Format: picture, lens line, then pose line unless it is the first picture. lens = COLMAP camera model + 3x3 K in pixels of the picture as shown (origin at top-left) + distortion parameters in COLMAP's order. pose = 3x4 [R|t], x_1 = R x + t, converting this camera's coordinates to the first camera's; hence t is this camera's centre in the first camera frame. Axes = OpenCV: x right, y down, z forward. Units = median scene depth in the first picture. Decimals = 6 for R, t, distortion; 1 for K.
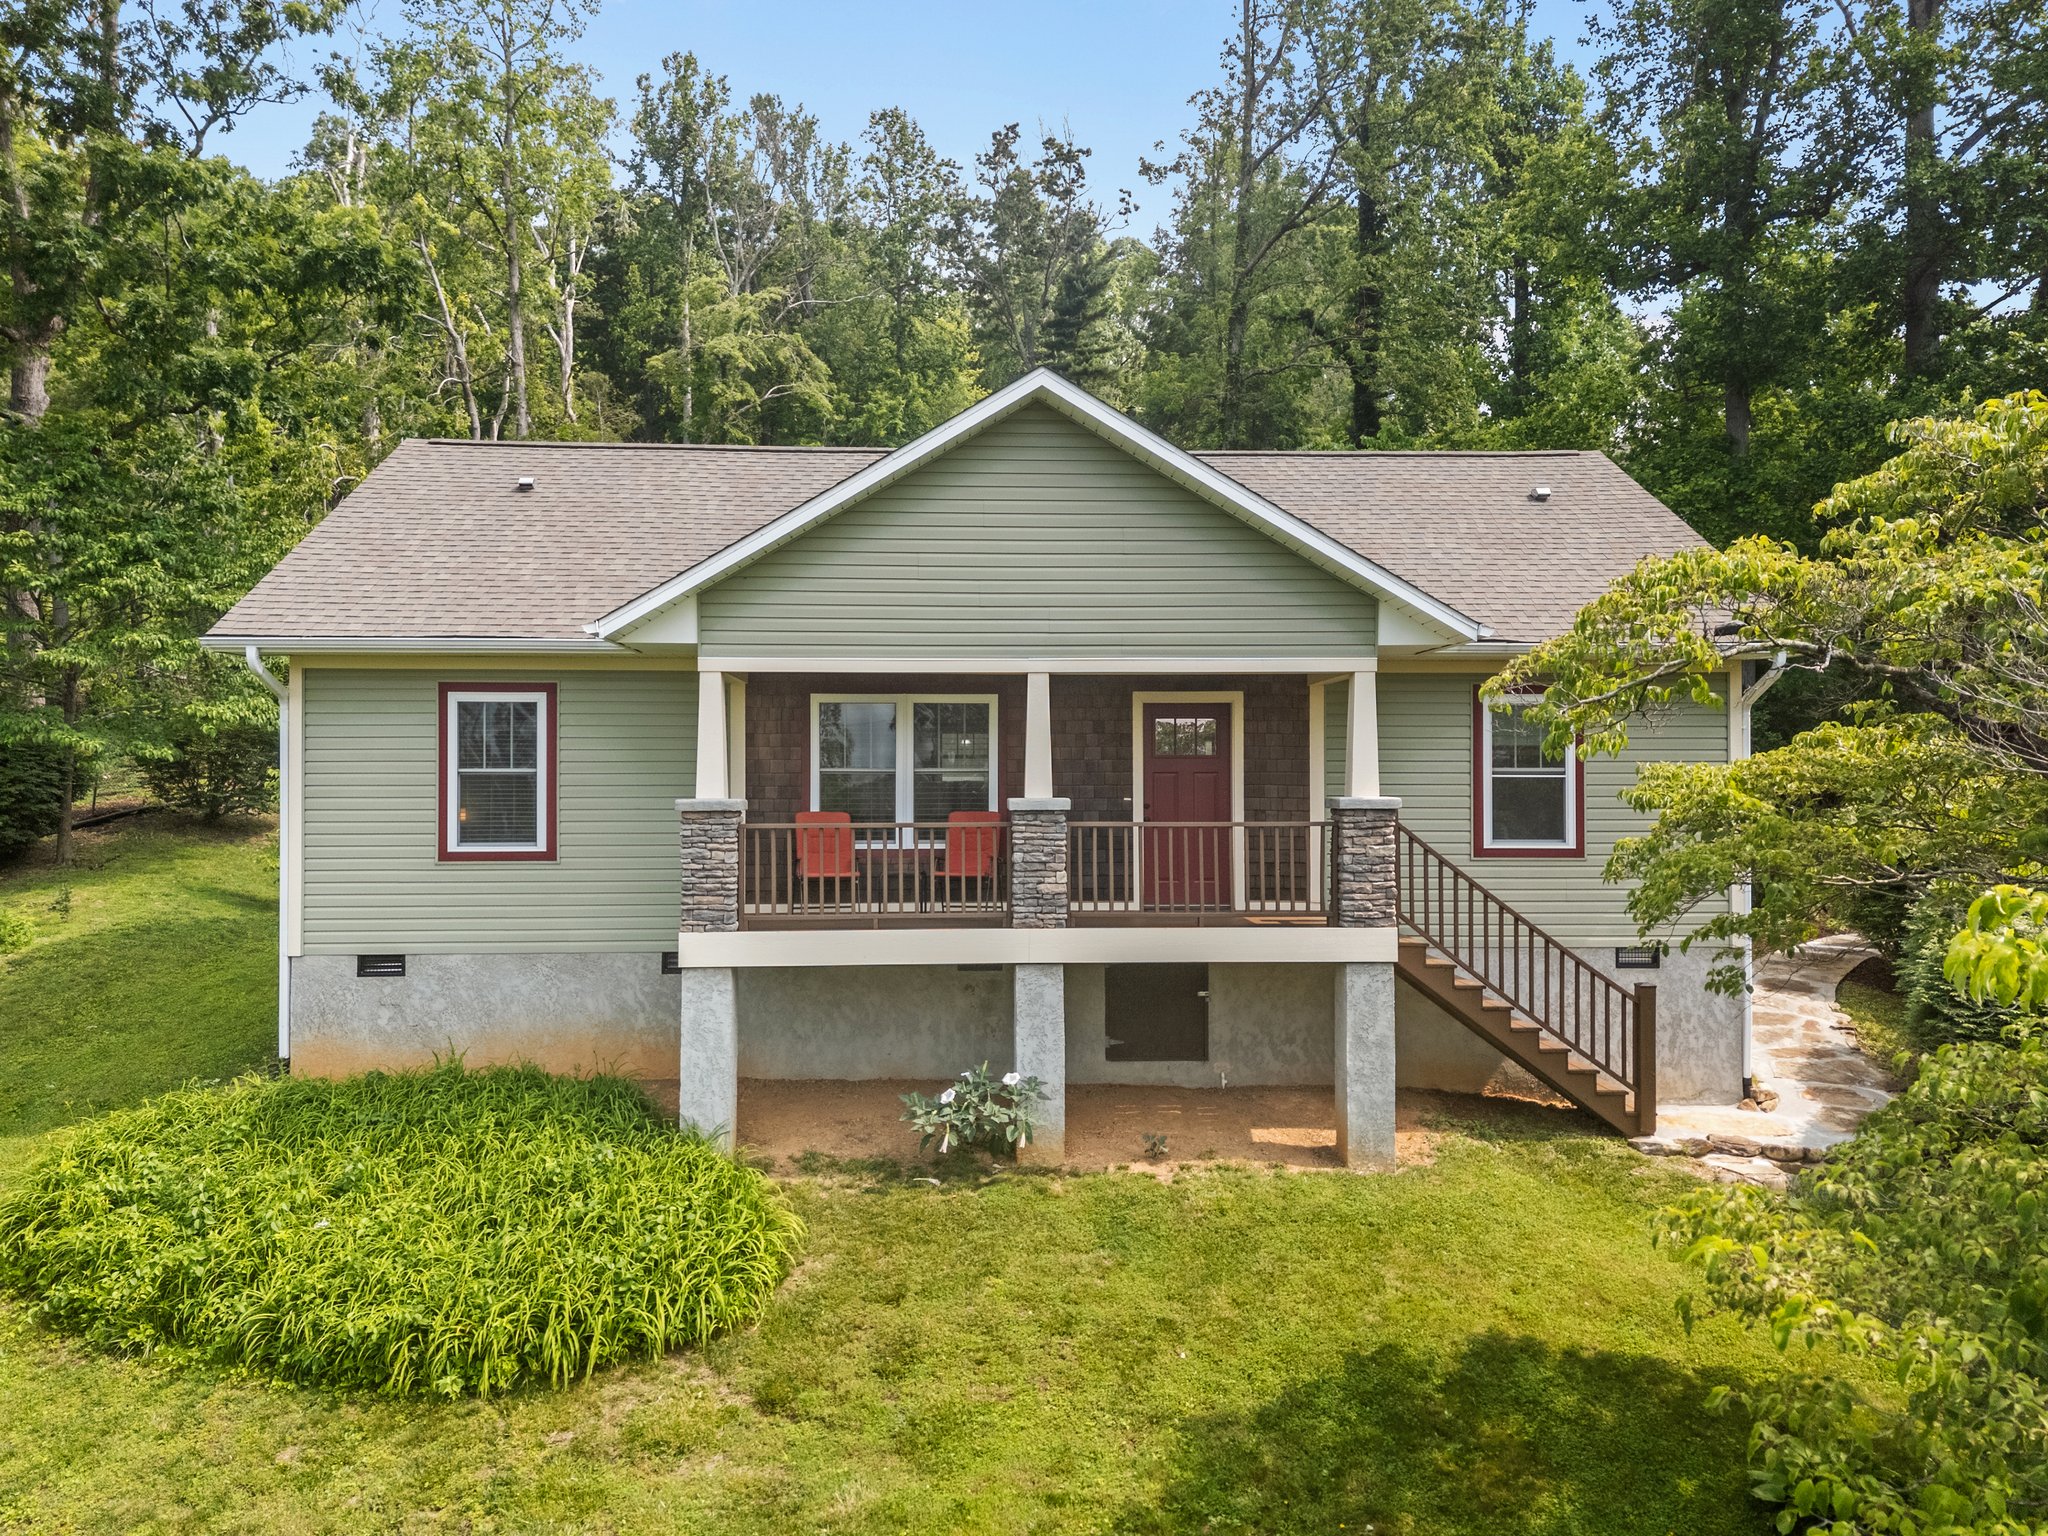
lens RADIAL K [[1513.1, 0, 1020.5], [0, 1513.1, 766.1], [0, 0, 1]] dist [0.055086, -0.038236]
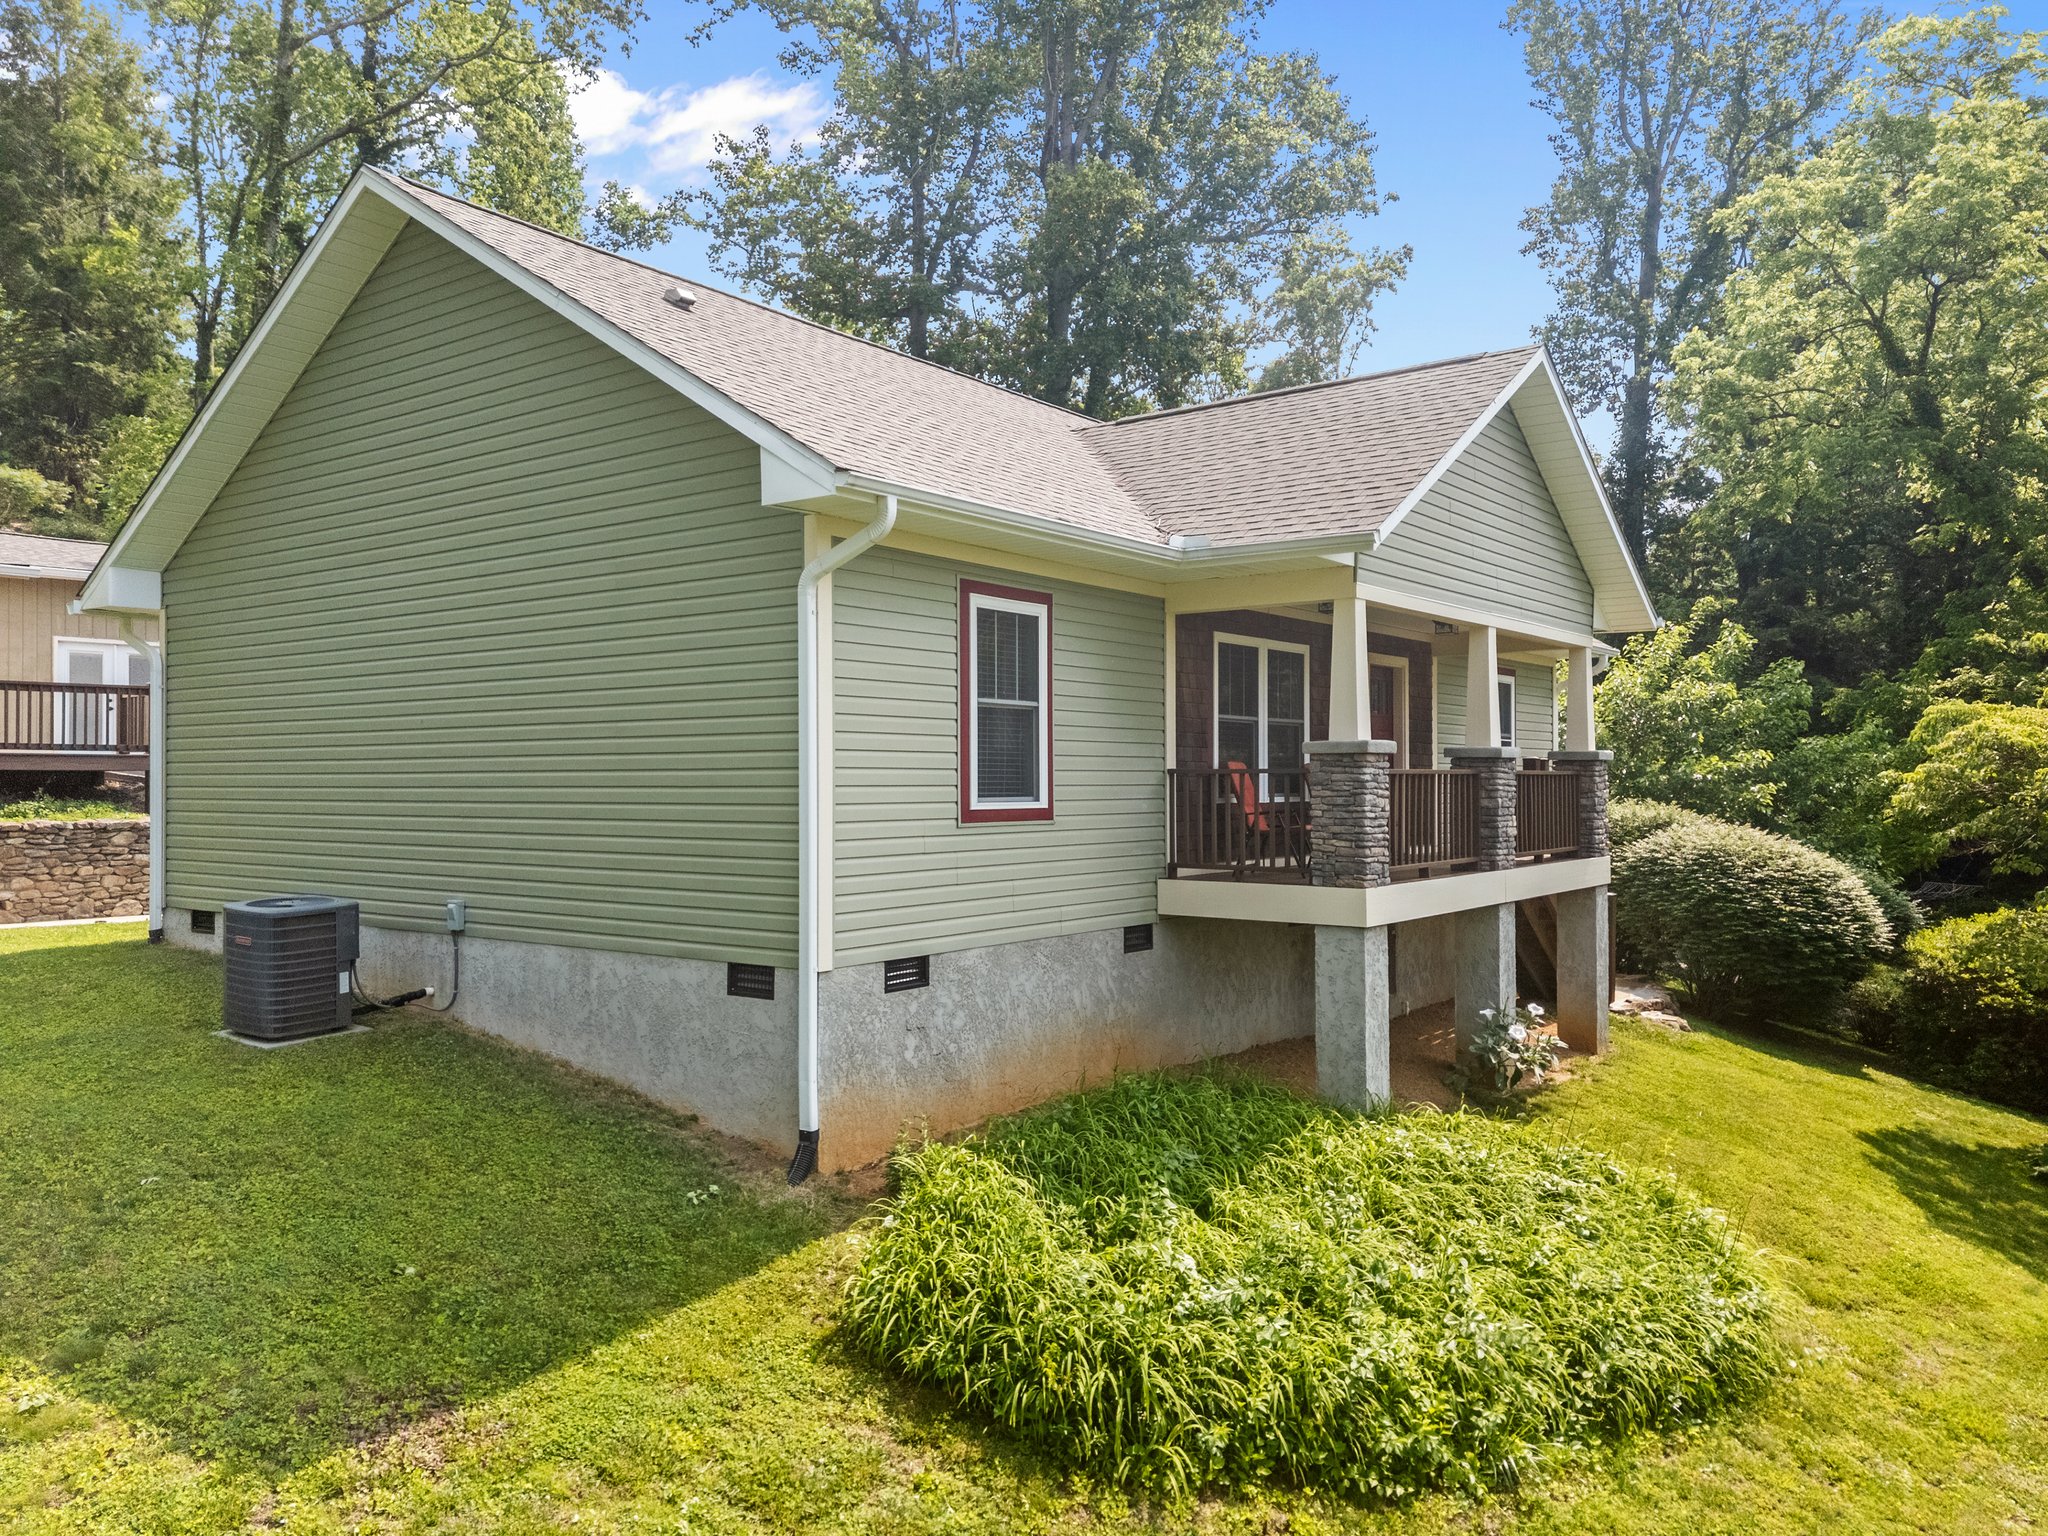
lens RADIAL K [[1513.1, 0, 1029.4], [0, 1513.1, 771.8], [0, 0, 1]] dist [0.055086, -0.038236]
pose [[0.634076, 0.006008, 0.773247, -0.921190], [-0.009773, 0.999952, 0.000244, 0.037182], [-0.773209, -0.007711, 0.634104, 0.515821]]
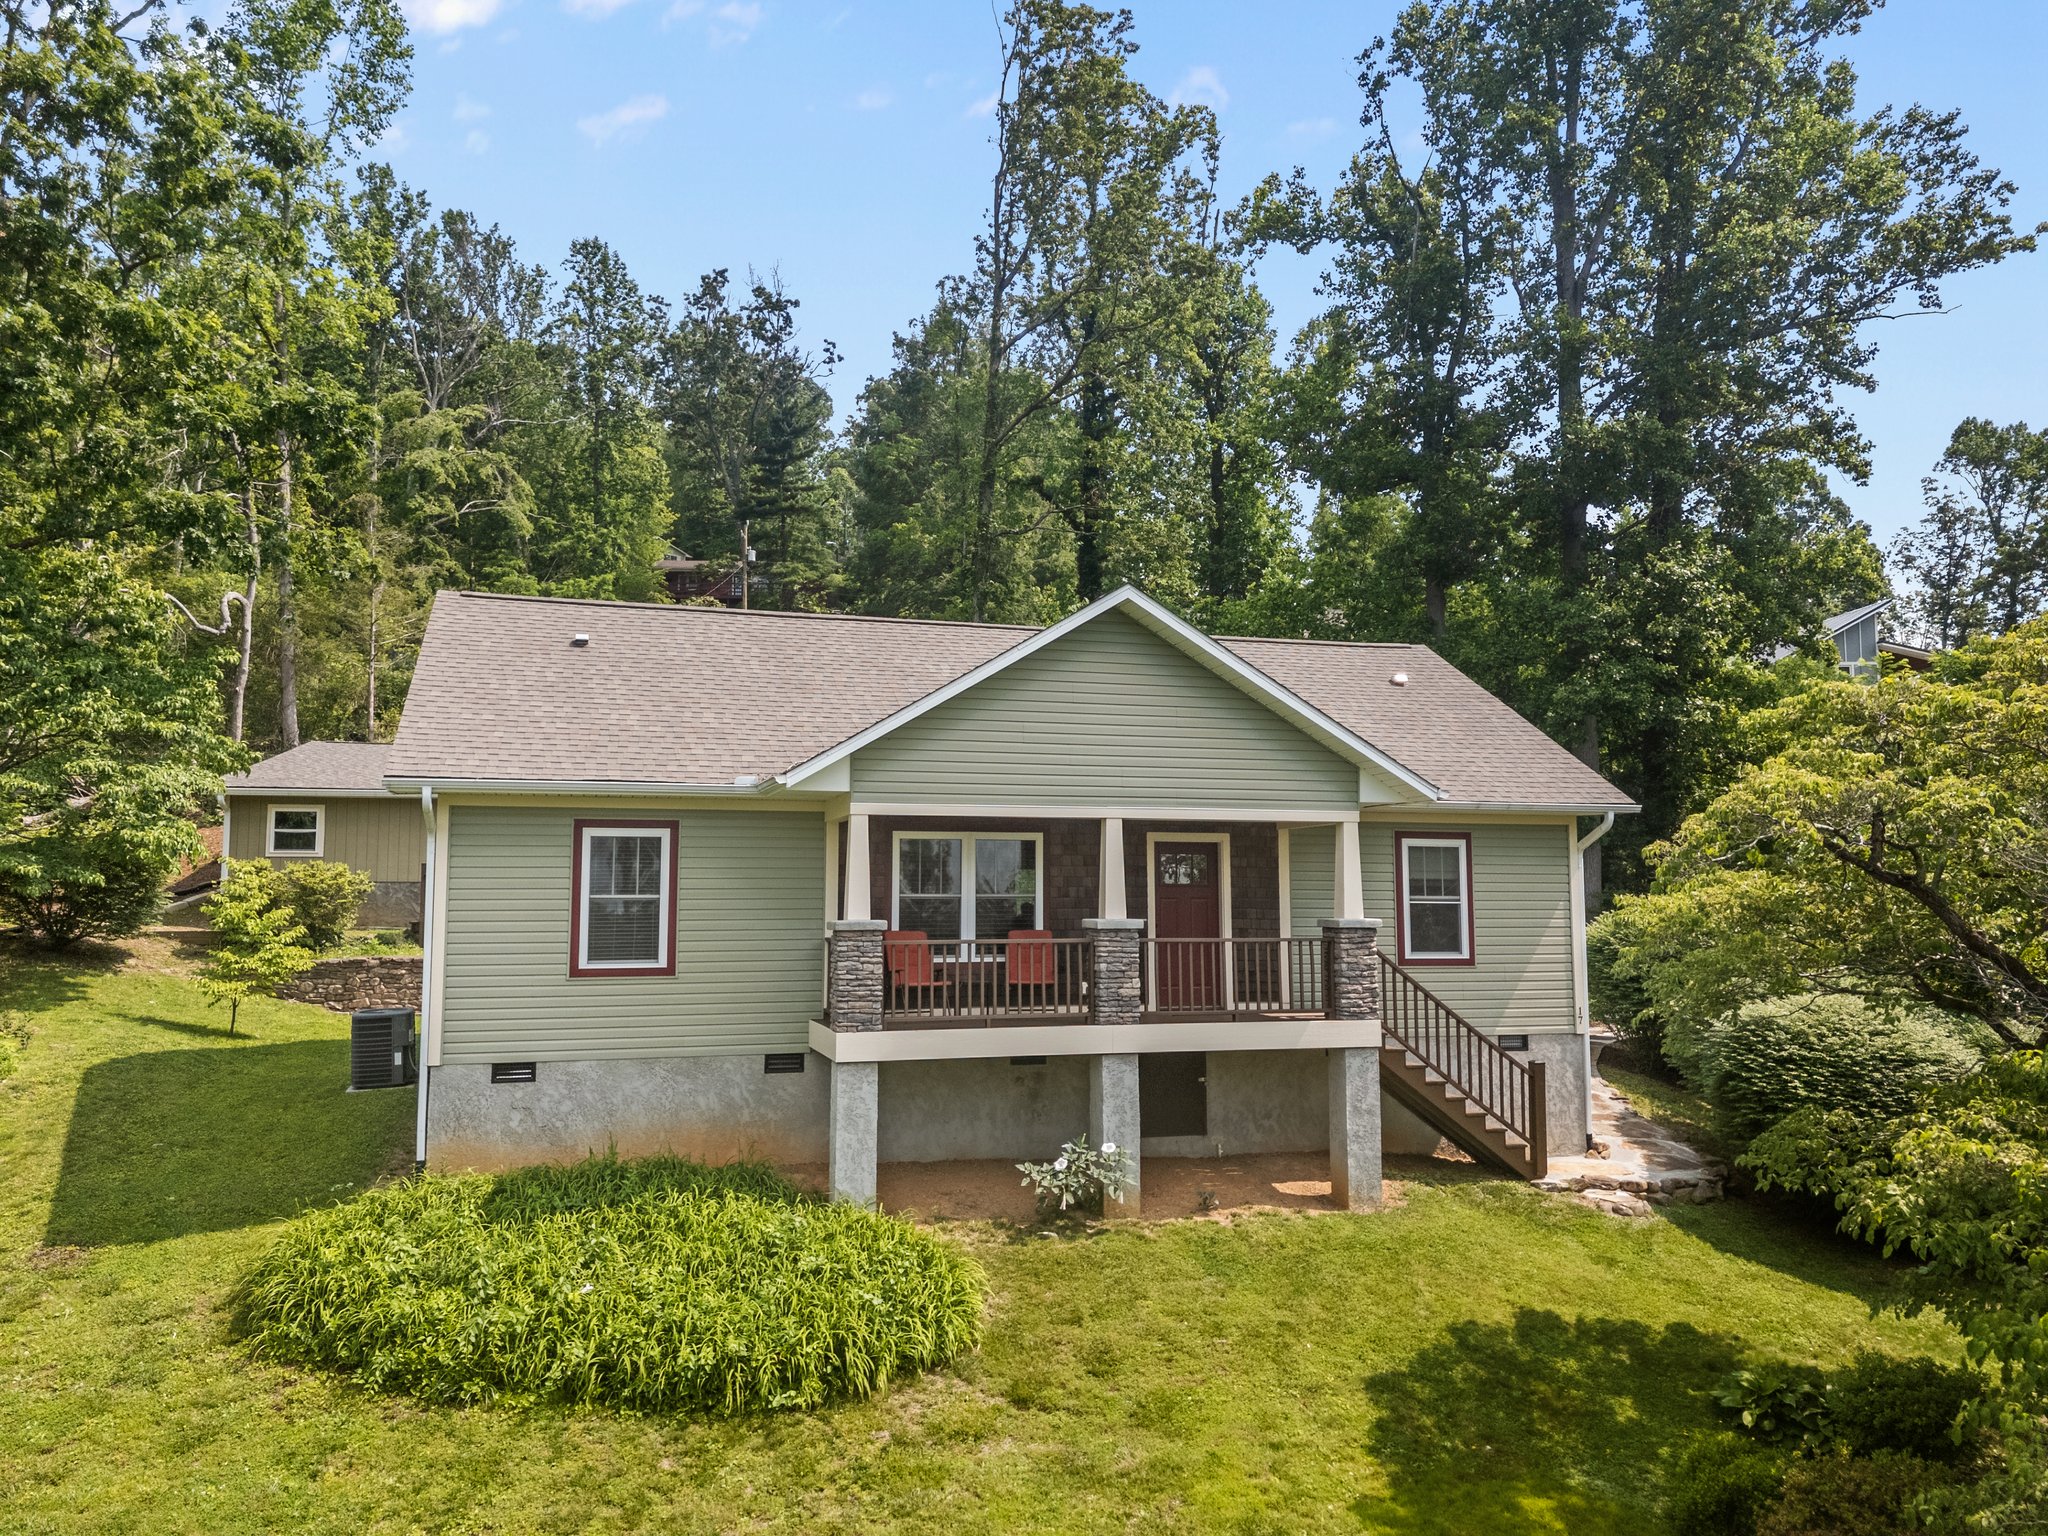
lens RADIAL K [[1513.1, 0, 1019.9], [0, 1513.1, 760.0], [0, 0, 1]] dist [0.055086, -0.038236]
pose [[0.971513, 0.023081, 0.235861, -0.327695], [-0.003098, 0.996398, -0.084745, -0.003693], [-0.236967, 0.081600, 0.968085, -0.184720]]
